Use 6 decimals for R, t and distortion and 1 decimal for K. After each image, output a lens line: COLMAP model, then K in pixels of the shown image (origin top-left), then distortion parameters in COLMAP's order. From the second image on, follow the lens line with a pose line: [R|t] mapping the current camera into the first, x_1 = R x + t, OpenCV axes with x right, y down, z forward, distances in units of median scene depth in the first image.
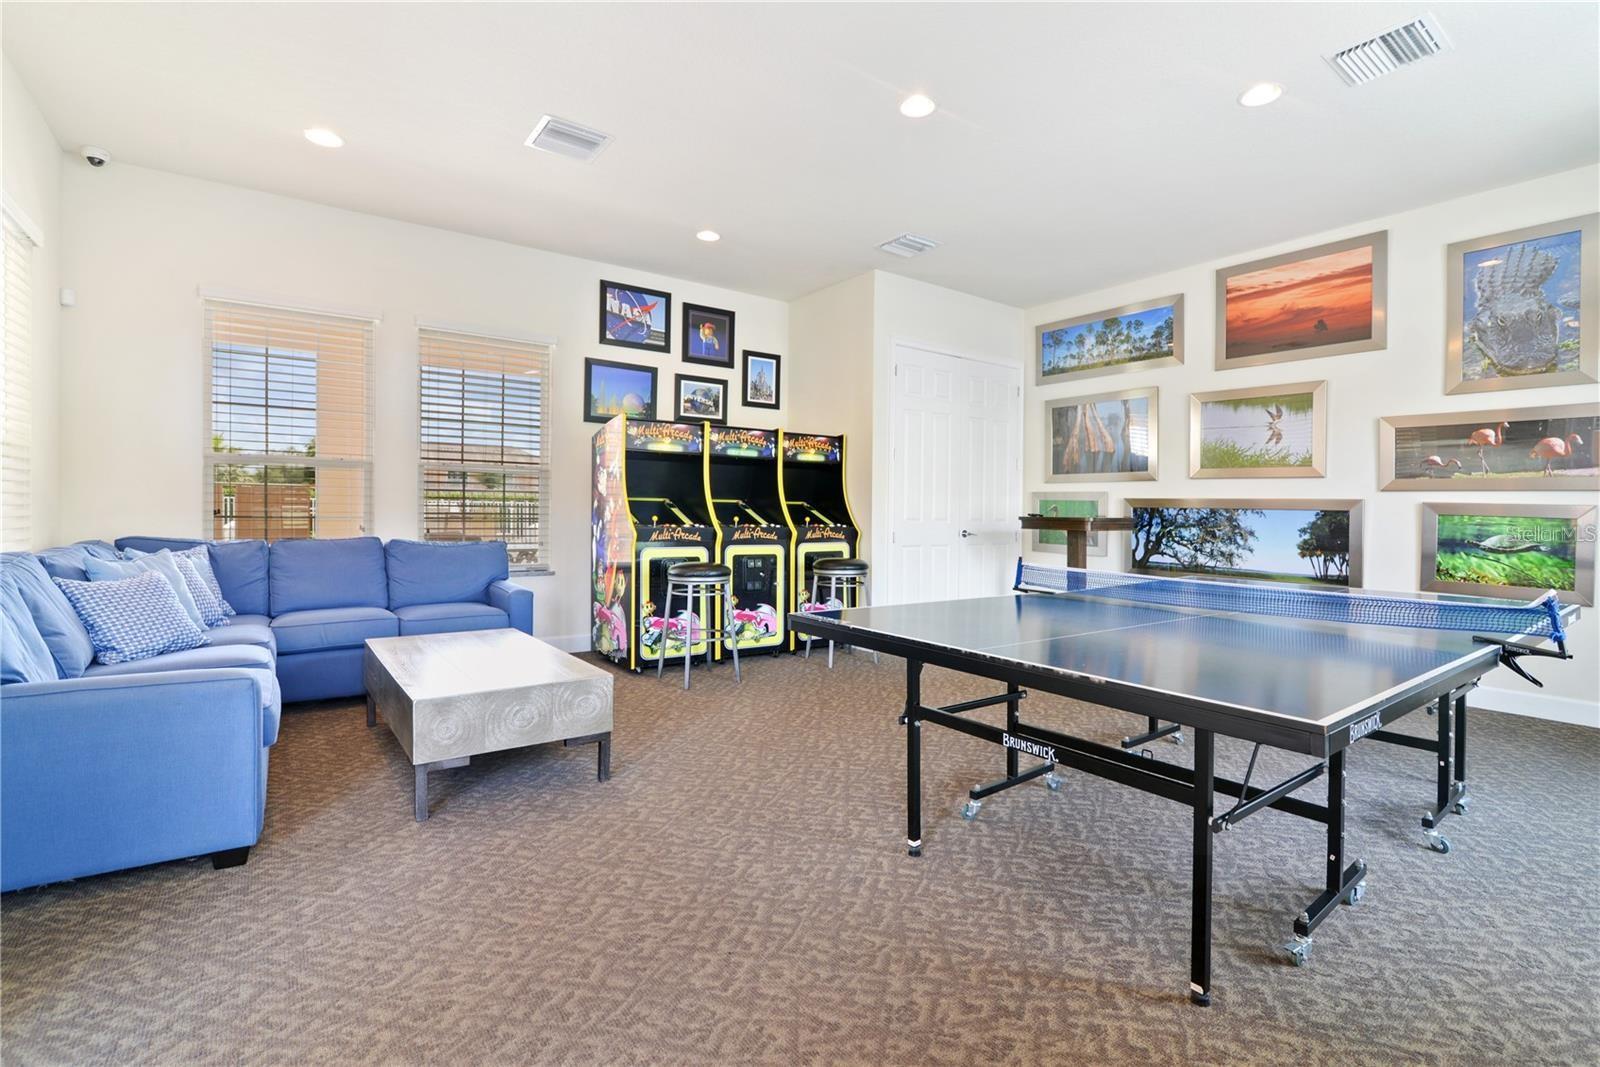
lens RADIAL K [[732.3, 0, 786.6], [0, 732.3, 519.4], [0, 0, 1]] dist [-0.016118, 0.003734]
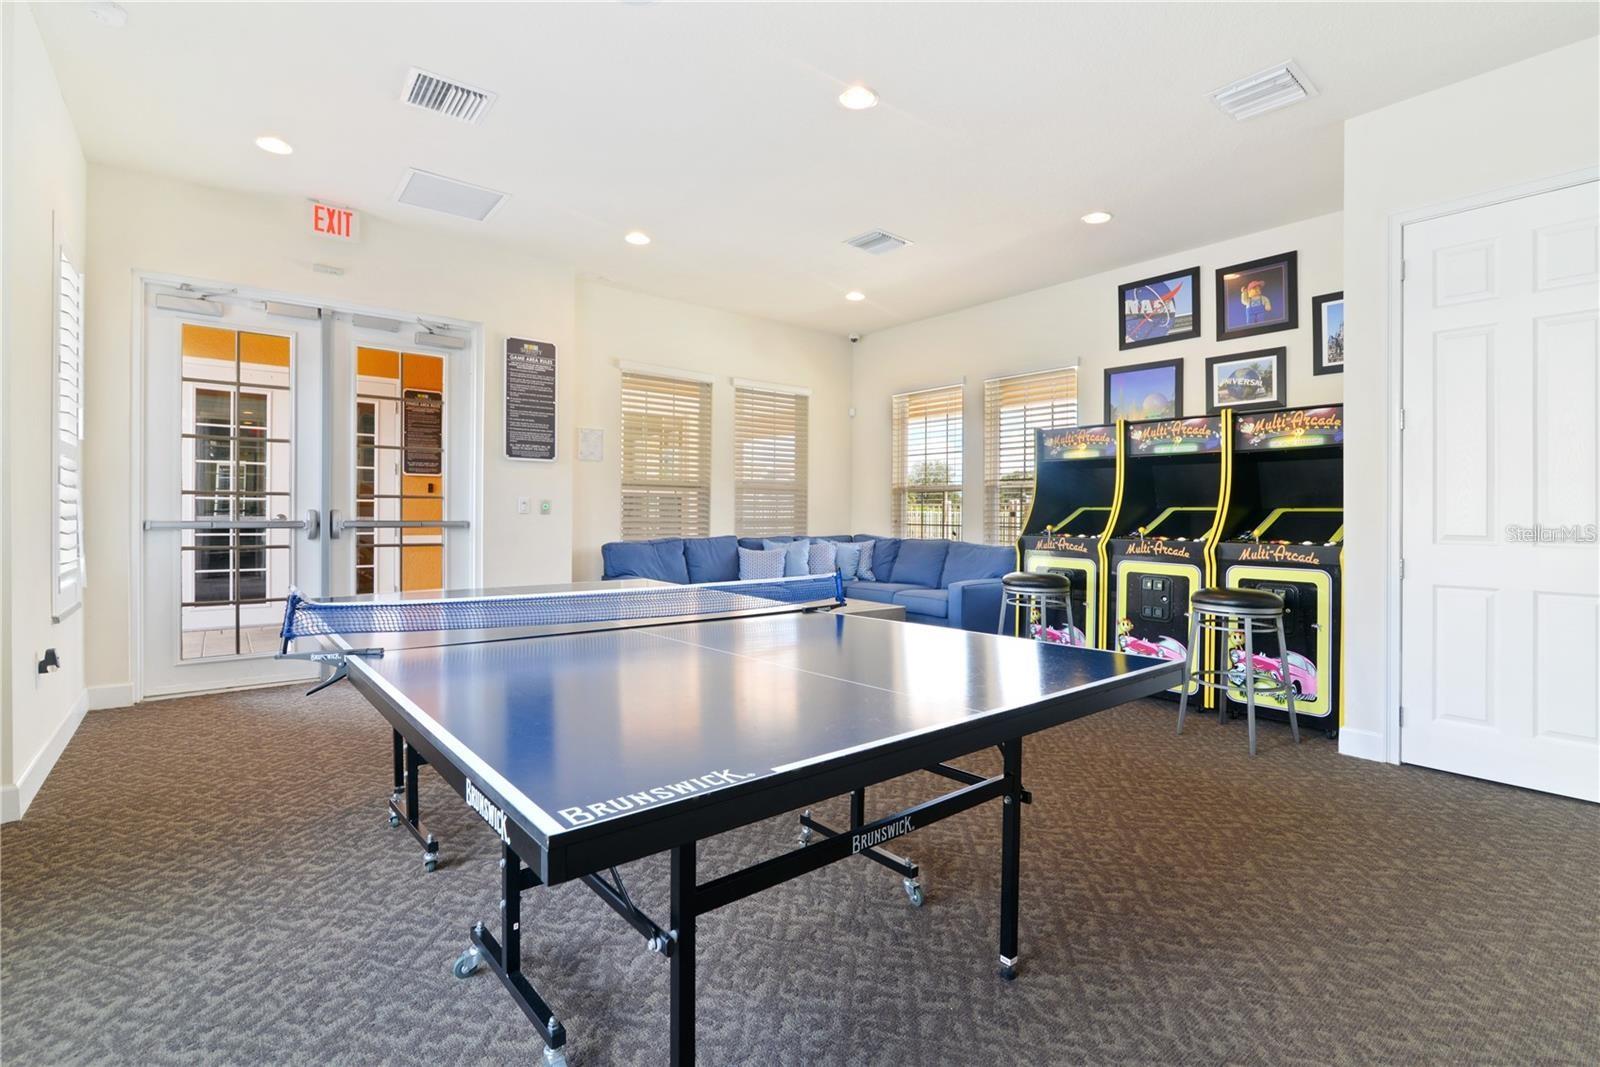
lens RADIAL K [[732.3, 0, 829.1], [0, 732.3, 519.0], [0, 0, 1]] dist [-0.016118, 0.003734]
pose [[0.083359, -0.004962, -0.996507, 0.661227], [-0.021514, 0.999746, -0.006778, 0.000223], [0.996287, 0.022004, 0.083231, 0.514548]]
